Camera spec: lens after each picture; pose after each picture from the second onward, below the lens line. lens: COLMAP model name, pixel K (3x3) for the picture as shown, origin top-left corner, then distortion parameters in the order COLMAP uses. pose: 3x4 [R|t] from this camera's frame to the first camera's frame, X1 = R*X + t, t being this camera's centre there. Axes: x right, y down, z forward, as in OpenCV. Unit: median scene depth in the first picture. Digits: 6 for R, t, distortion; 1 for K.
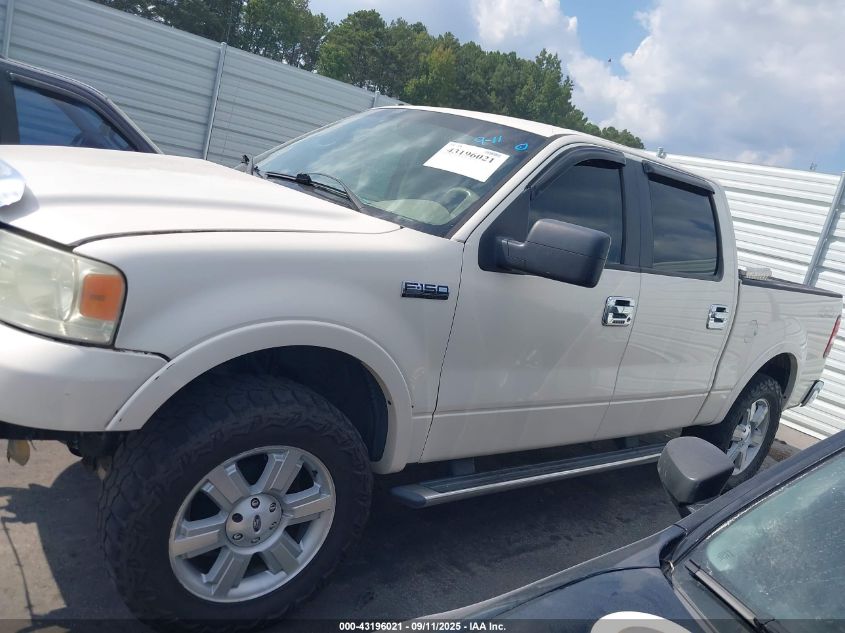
lens RADIAL K [[684.3, 0, 422.5], [0, 684.3, 316.5], [0, 0, 1]] dist [0.069398, -0.108968]
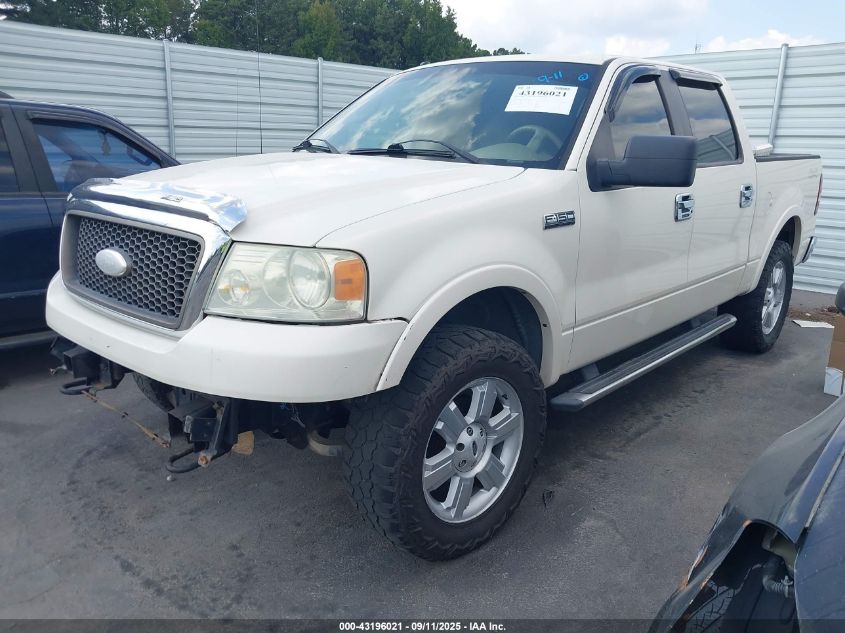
lens RADIAL K [[684.3, 0, 422.5], [0, 684.3, 316.5], [0, 0, 1]] dist [0.069398, -0.108968]
pose [[0.968605, -0.233813, 0.084476, -0.331526], [0.227621, 0.970714, 0.076832, -0.020767], [-0.099966, -0.055191, 0.993459, -0.106253]]
